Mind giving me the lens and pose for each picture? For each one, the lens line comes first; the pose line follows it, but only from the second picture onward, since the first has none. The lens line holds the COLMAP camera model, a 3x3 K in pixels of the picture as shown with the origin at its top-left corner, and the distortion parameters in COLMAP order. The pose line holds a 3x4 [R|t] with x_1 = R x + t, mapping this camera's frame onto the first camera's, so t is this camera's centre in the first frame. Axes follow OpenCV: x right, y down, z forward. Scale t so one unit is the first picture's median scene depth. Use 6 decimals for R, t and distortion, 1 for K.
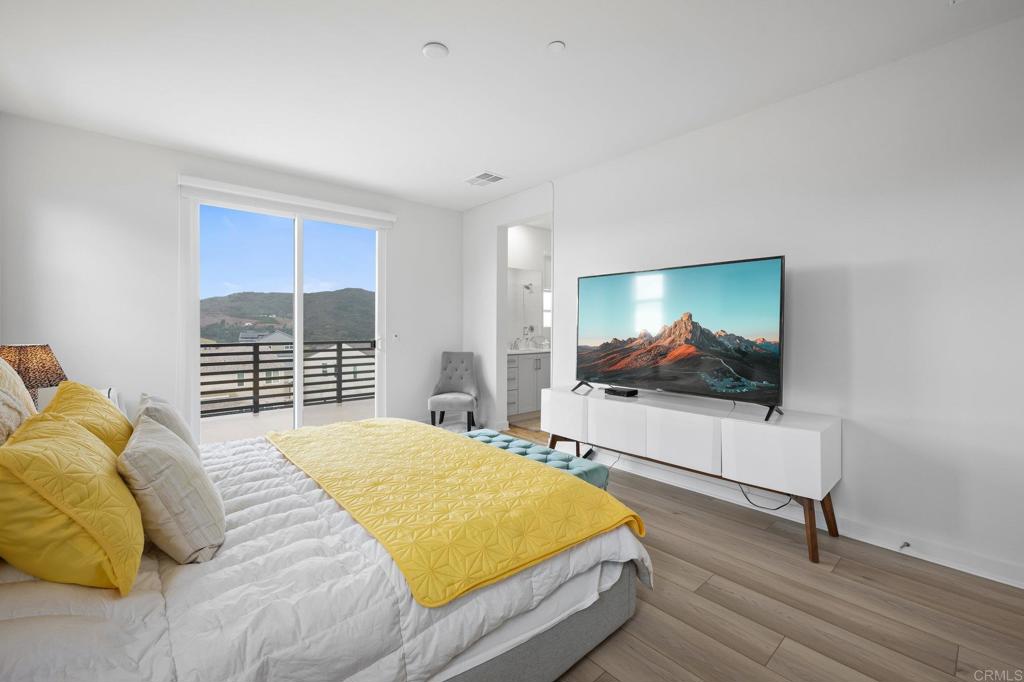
lens RADIAL K [[420.0, 0, 512.0], [0, 420.0, 341.0], [0, 0, 1]] dist [0.067776, -0.000006]
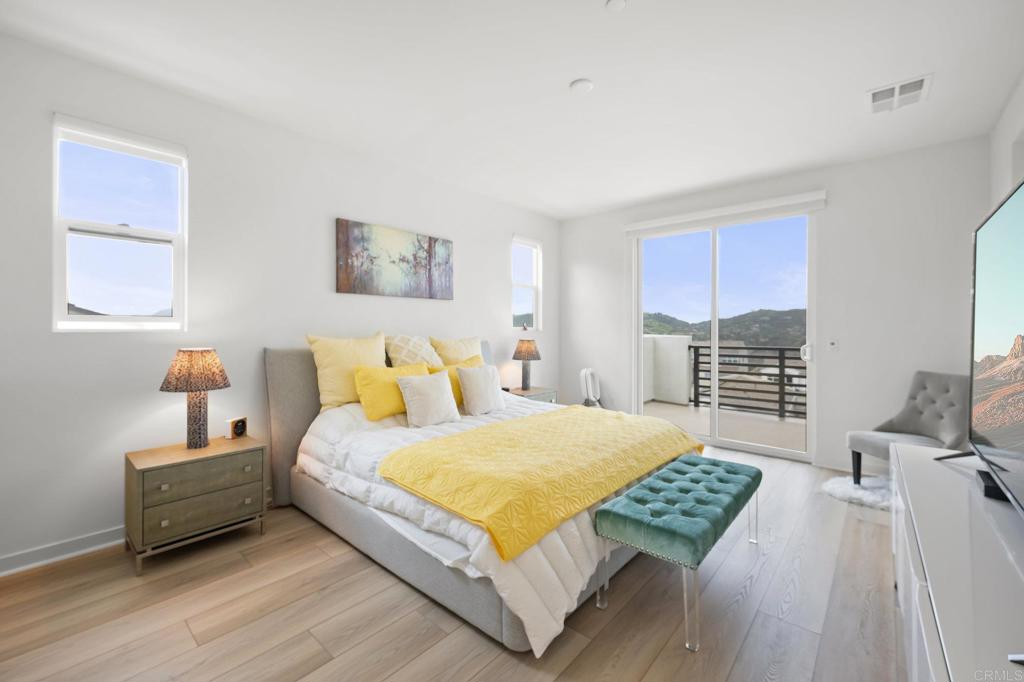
lens RADIAL K [[432.1, 0, 508.7], [0, 432.1, 332.9], [0, 0, 1]] dist [0.000672, 0.000019]
pose [[0.117984, 0.001551, -0.993014, 0.448209], [-0.037516, 0.999292, -0.002897, -0.007181], [0.992307, 0.037596, 0.117958, 0.330333]]
